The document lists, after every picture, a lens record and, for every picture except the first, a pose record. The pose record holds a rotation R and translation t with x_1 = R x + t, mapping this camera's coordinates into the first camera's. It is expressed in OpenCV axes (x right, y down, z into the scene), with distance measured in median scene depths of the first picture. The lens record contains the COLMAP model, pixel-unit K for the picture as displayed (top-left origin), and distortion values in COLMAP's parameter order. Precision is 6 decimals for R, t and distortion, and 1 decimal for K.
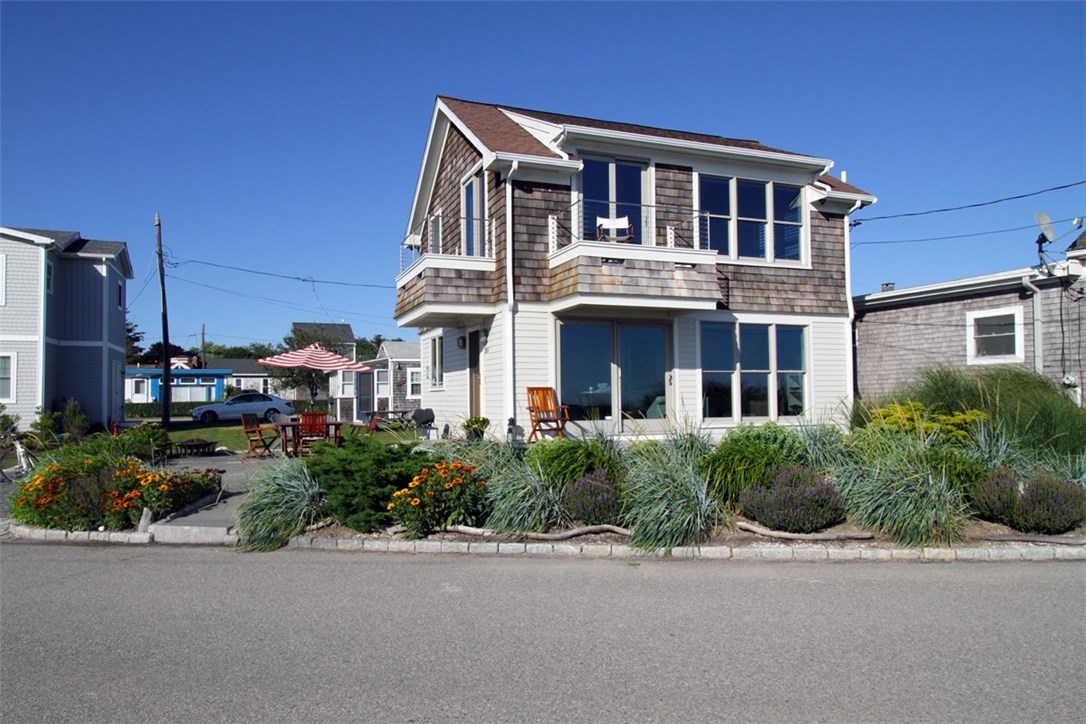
lens RADIAL K [[696.7, 0, 540.9], [0, 696.7, 359.6], [0, 0, 1]] dist [0.006482, -0.000054]
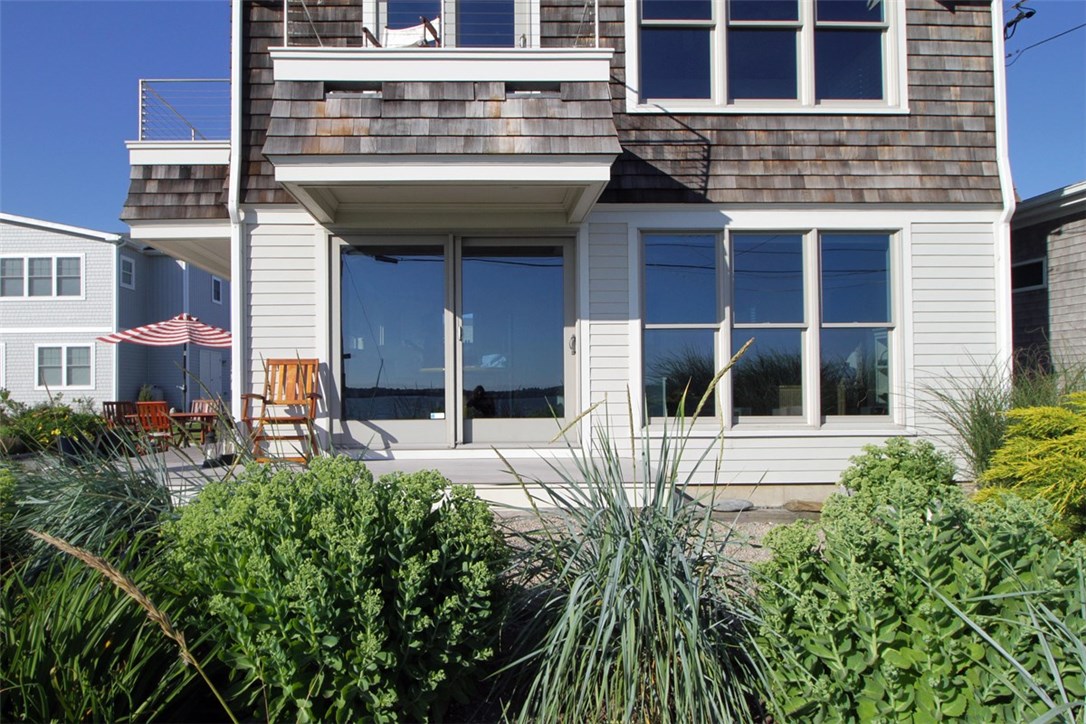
lens RADIAL K [[585.9, 0, 544.2], [0, 585.9, 373.4], [0, 0, 1]] dist [-0.015835, 0.000423]
pose [[0.940638, -0.009336, -0.339282, 0.294137], [0.020201, 0.999389, 0.028506, 0.035901], [0.338809, -0.033668, 0.940253, 0.544467]]
